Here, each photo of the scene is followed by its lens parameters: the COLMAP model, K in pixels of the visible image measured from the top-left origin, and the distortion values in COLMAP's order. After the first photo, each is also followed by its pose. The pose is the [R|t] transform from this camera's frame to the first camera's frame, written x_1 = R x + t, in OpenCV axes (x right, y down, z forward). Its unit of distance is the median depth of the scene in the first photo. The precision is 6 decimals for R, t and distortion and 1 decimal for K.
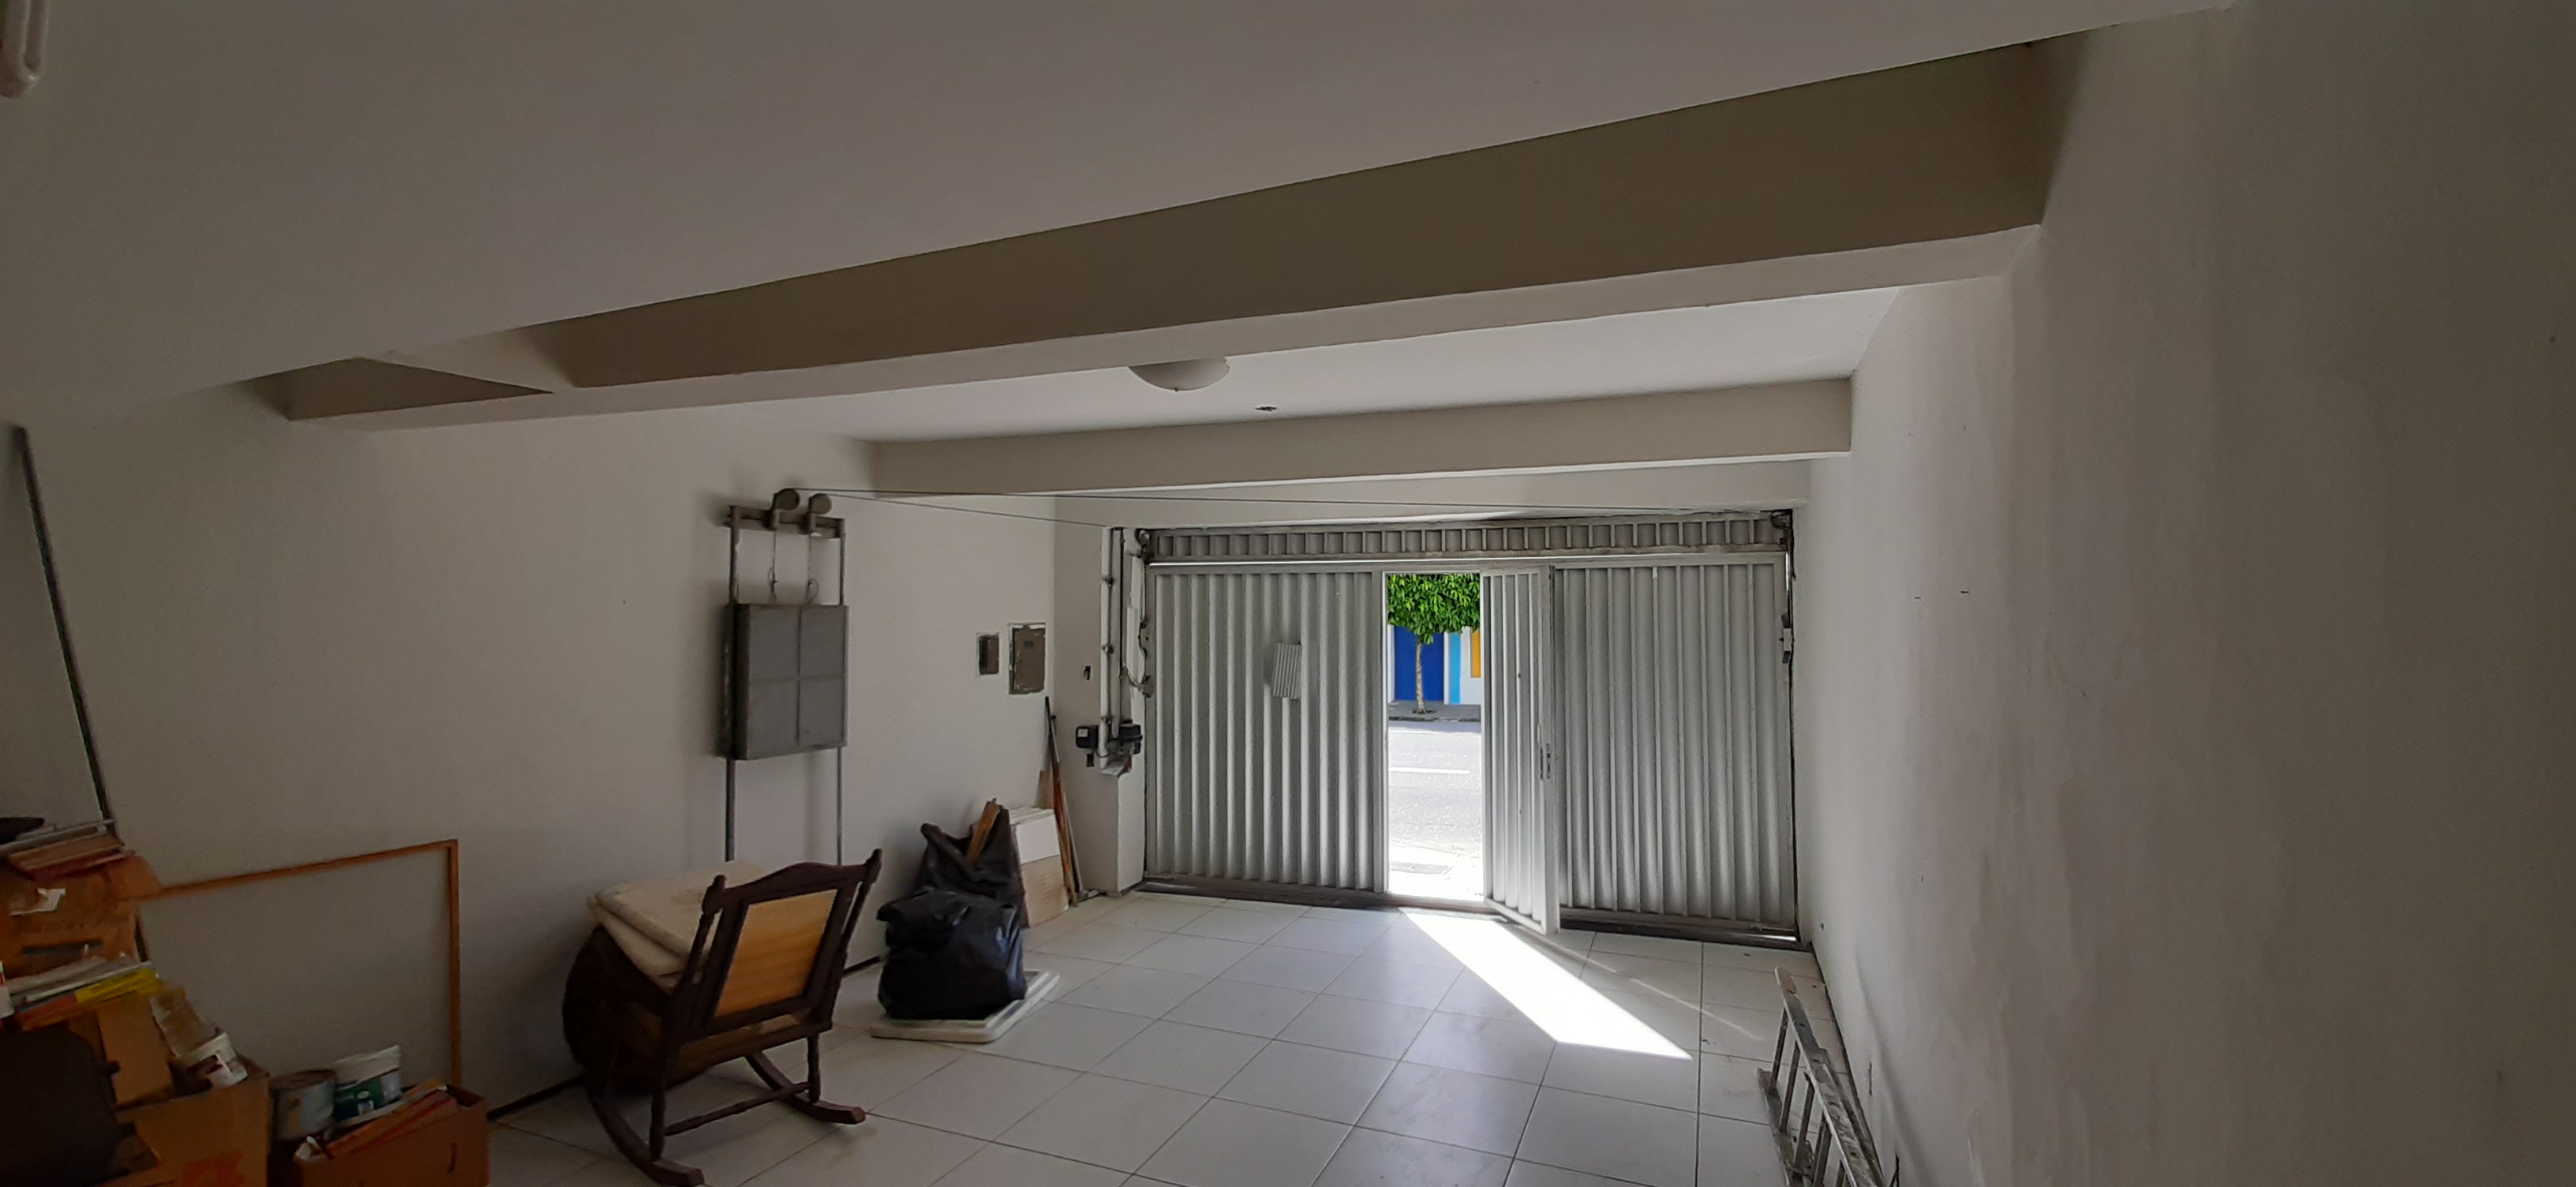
lens RADIAL K [[993.6, 0, 1298.0], [0, 993.6, 574.9], [0, 0, 1]] dist [0.001691, -0.009035]
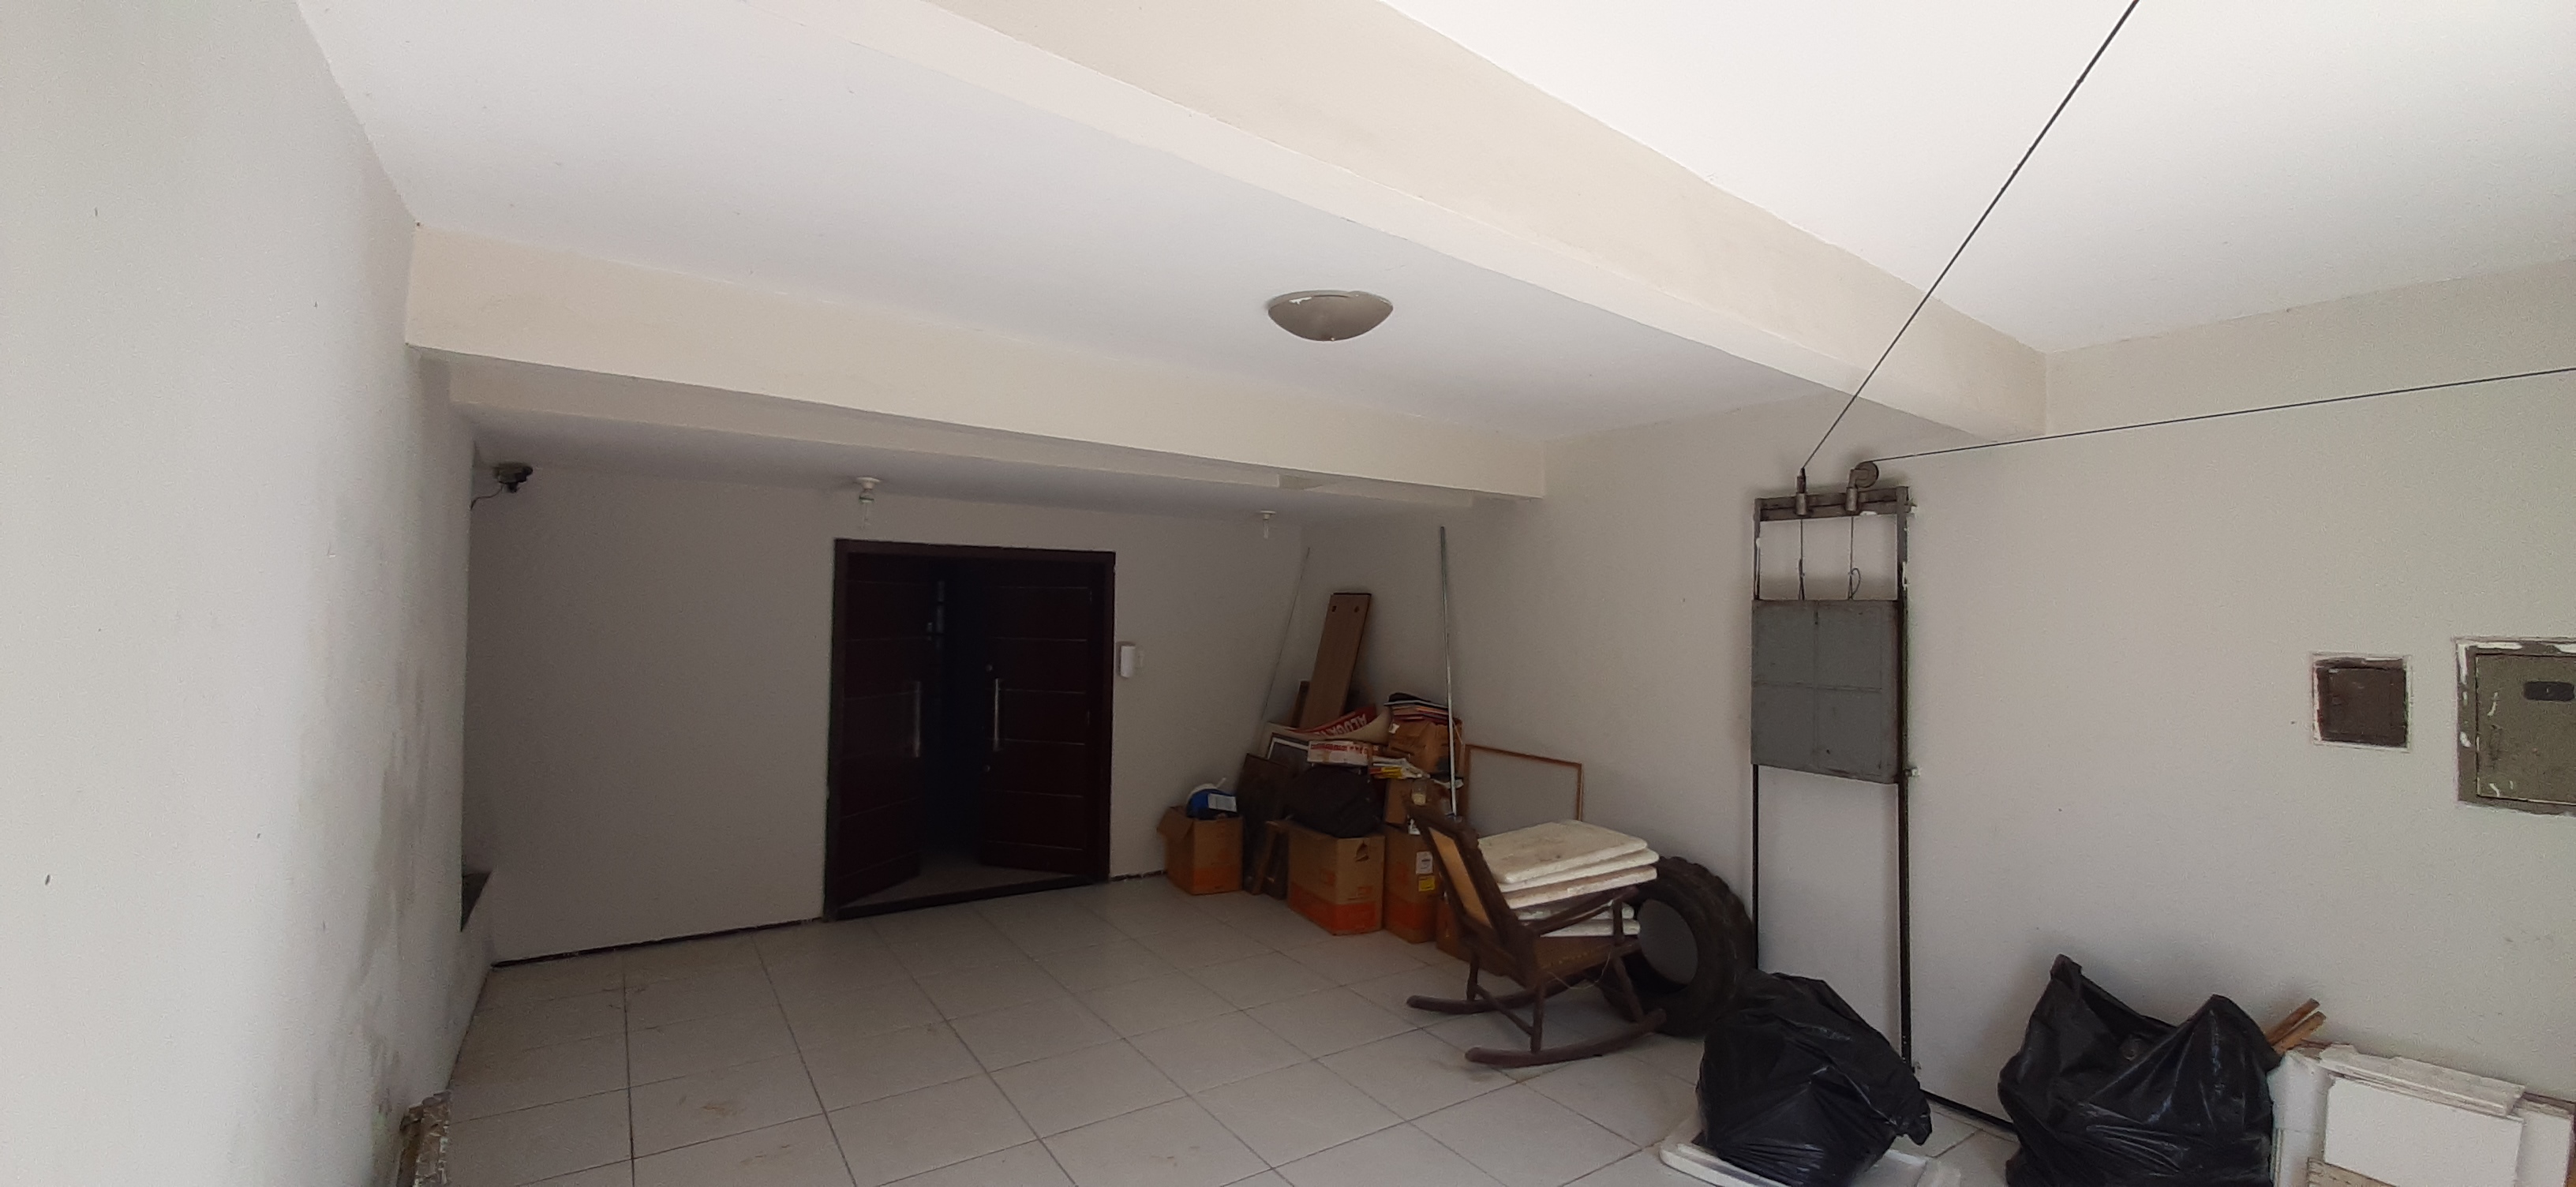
lens RADIAL K [[993.6, 0, 1298.0], [0, 993.6, 574.9], [0, 0, 1]] dist [0.001691, -0.009035]
pose [[-0.581615, -0.040744, -0.812443, 0.430540], [0.019319, 0.997771, -0.063869, 0.051380], [0.813235, -0.052843, -0.579532, 1.069603]]
